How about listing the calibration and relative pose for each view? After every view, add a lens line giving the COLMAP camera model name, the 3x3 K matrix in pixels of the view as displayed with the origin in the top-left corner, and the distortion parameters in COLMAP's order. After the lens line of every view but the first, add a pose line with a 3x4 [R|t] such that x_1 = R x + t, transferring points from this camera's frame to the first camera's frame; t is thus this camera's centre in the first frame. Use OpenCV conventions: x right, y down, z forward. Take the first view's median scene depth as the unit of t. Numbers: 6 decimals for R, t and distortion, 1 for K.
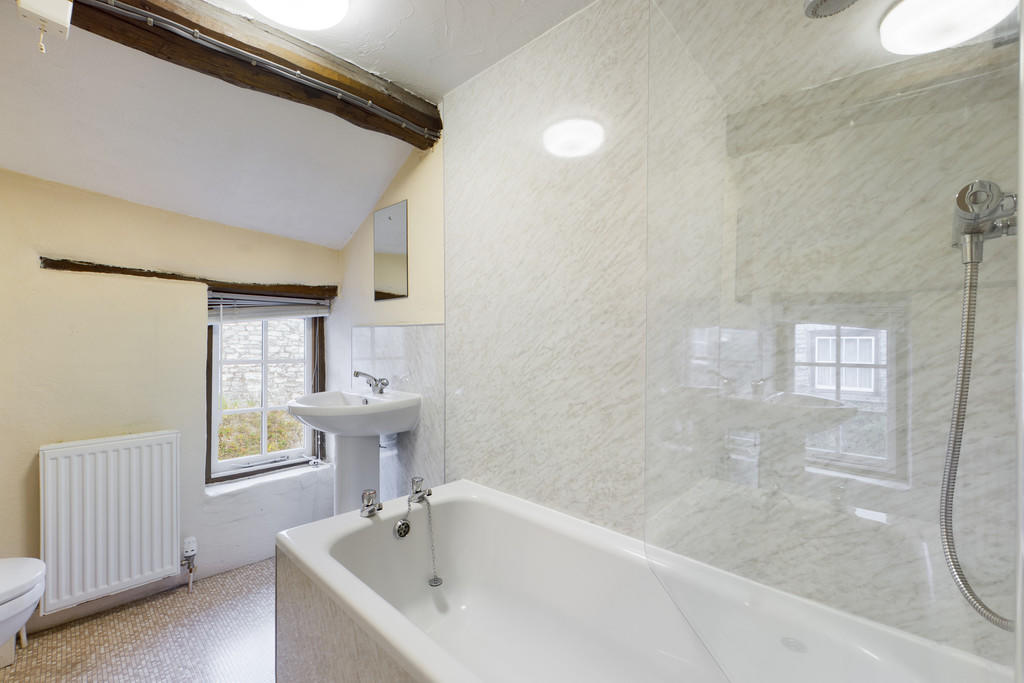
lens RADIAL K [[454.2, 0, 506.7], [0, 454.2, 340.5], [0, 0, 1]] dist [0.003941, 0.000022]
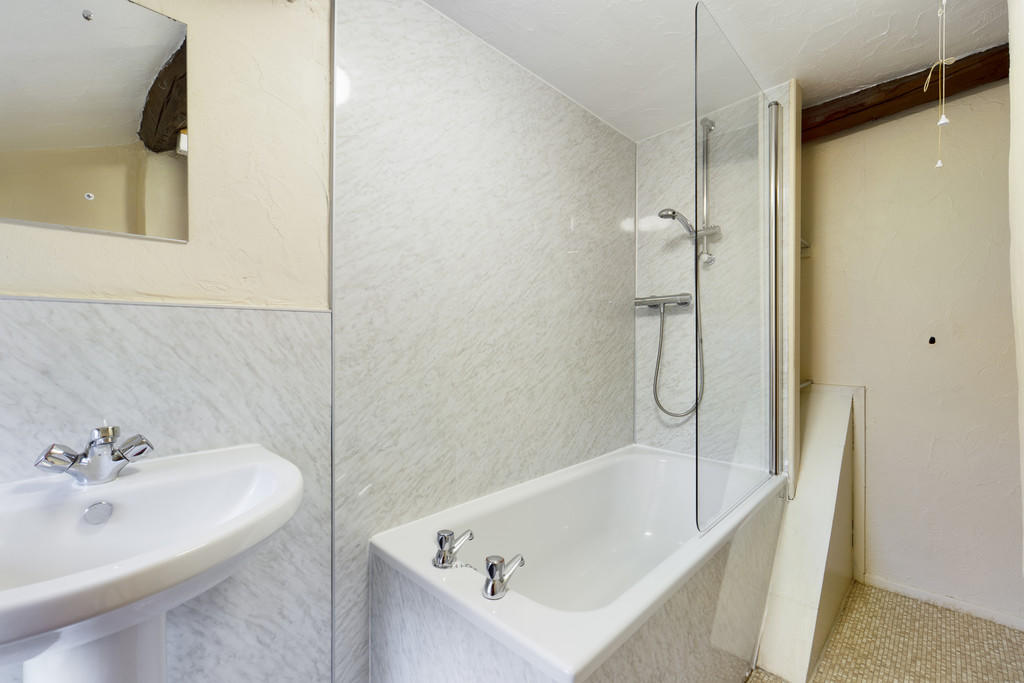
lens RADIAL K [[454.2, 0, 506.2], [0, 454.2, 339.8], [0, 0, 1]] dist [0.003941, 0.000022]
pose [[-0.031235, -0.006985, 0.999488, -0.768570], [0.002761, 0.999971, 0.007075, -0.001319], [-0.999508, 0.002980, -0.031215, 0.784954]]
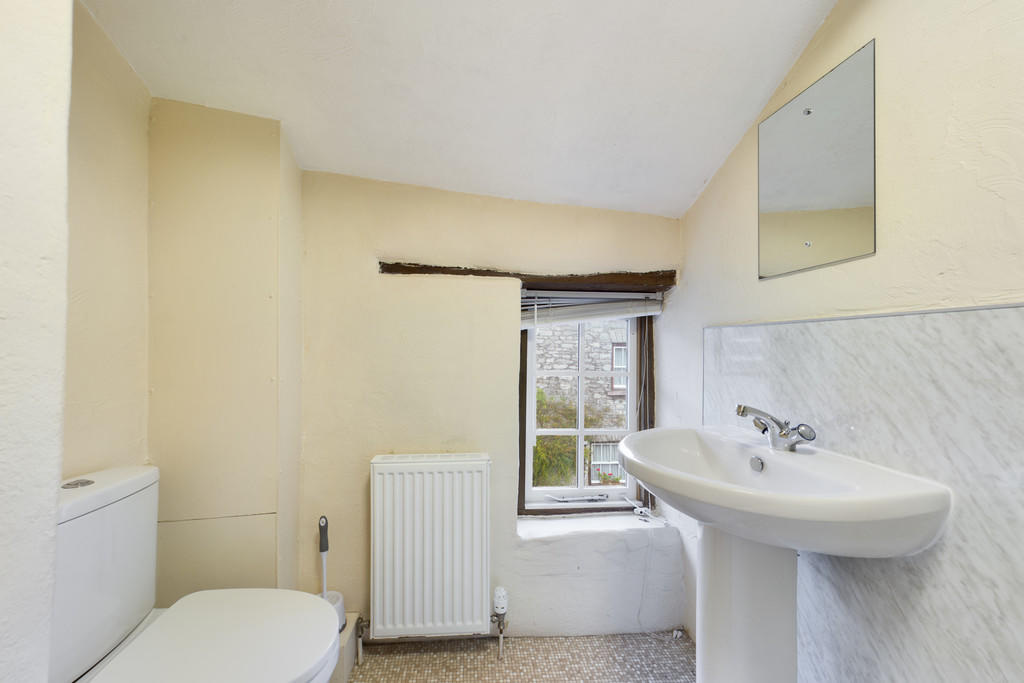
lens RADIAL K [[378.4, 0, 505.2], [0, 378.4, 347.2], [0, 0, 1]] dist [0.009677, -0.000043]
pose [[0.788344, 0.003193, -0.615227, -0.307904], [-0.004958, 0.999987, -0.001163, 0.000530], [0.615215, 0.003967, 0.788349, 0.529151]]
